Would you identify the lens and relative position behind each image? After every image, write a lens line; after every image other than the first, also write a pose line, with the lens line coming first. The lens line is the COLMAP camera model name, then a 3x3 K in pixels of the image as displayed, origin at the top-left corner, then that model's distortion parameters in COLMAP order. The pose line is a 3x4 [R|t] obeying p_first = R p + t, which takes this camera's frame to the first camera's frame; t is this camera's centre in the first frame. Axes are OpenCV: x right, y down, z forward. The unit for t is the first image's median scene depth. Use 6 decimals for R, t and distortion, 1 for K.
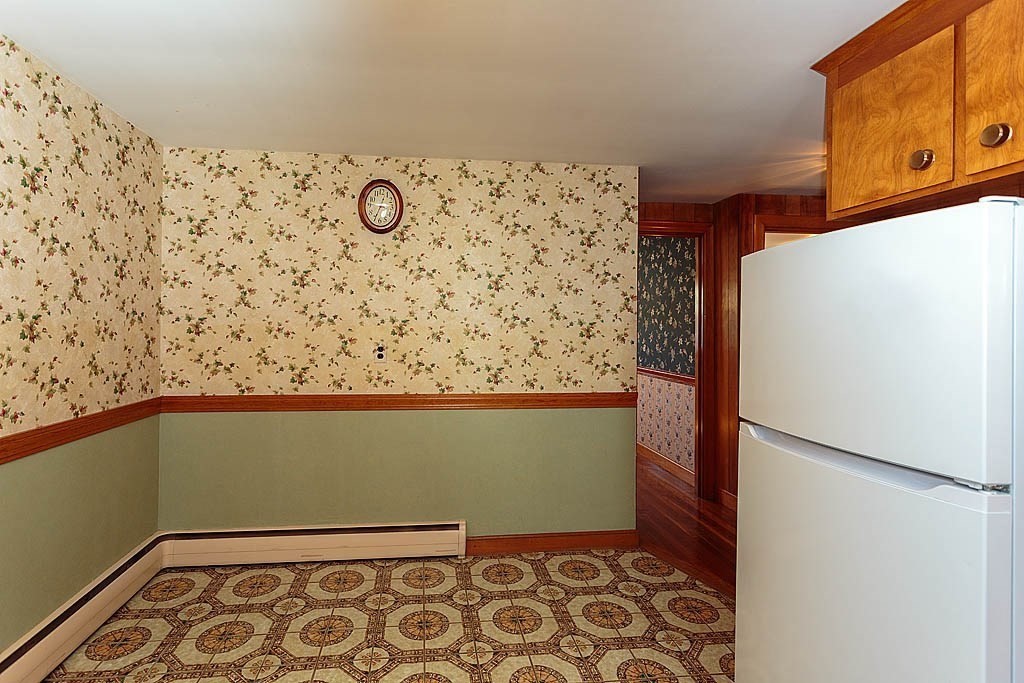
lens RADIAL K [[490.4, 0, 490.5], [0, 490.4, 322.6], [0, 0, 1]] dist [0.001367, 0.000722]
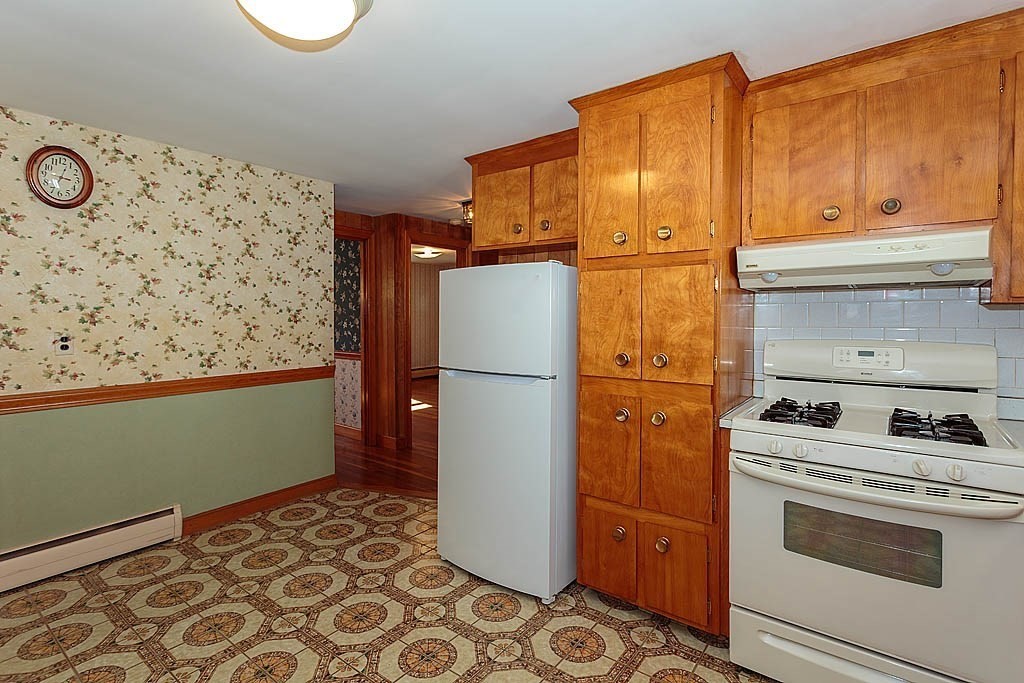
lens RADIAL K [[490.4, 0, 490.5], [0, 490.4, 322.6], [0, 0, 1]] dist [0.001367, 0.000722]
pose [[0.716575, -0.018129, 0.697274, -0.290212], [-0.002141, 0.999600, 0.028189, -0.003053], [-0.697507, -0.021693, 0.716250, -0.173949]]
